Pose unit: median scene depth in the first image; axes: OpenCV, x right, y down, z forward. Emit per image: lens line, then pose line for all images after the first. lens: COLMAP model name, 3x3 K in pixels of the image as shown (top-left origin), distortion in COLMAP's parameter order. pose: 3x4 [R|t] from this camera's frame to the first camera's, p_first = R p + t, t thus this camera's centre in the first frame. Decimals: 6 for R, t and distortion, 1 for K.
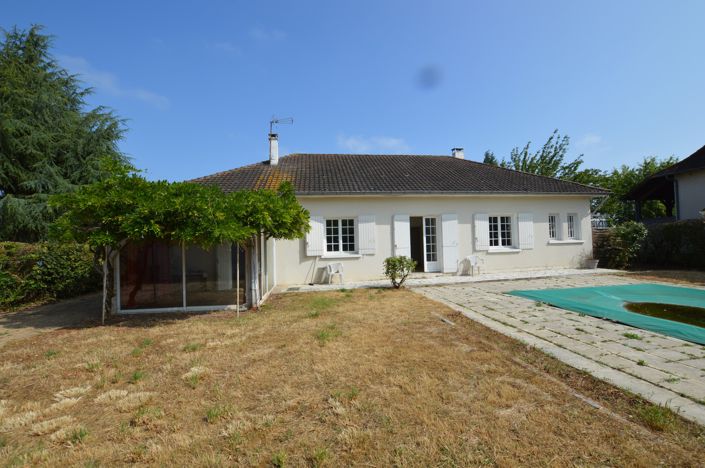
lens RADIAL K [[297.9, 0, 352.5], [0, 297.9, 234.0], [0, 0, 1]] dist [-0.012595, 0.000770]
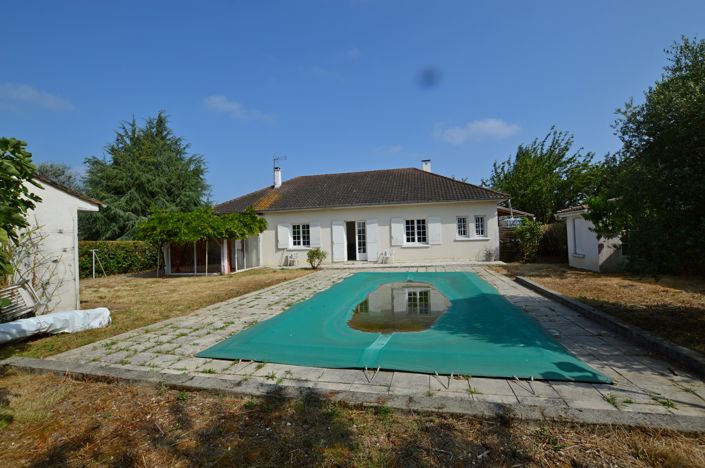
lens RADIAL K [[297.9, 0, 352.5], [0, 297.9, 234.0], [0, 0, 1]] dist [-0.012595, 0.000770]
pose [[0.942498, -0.008275, -0.334110, 0.673061], [0.015331, 0.999712, 0.018487, -0.024145], [0.333860, -0.022546, 0.942353, -0.331386]]
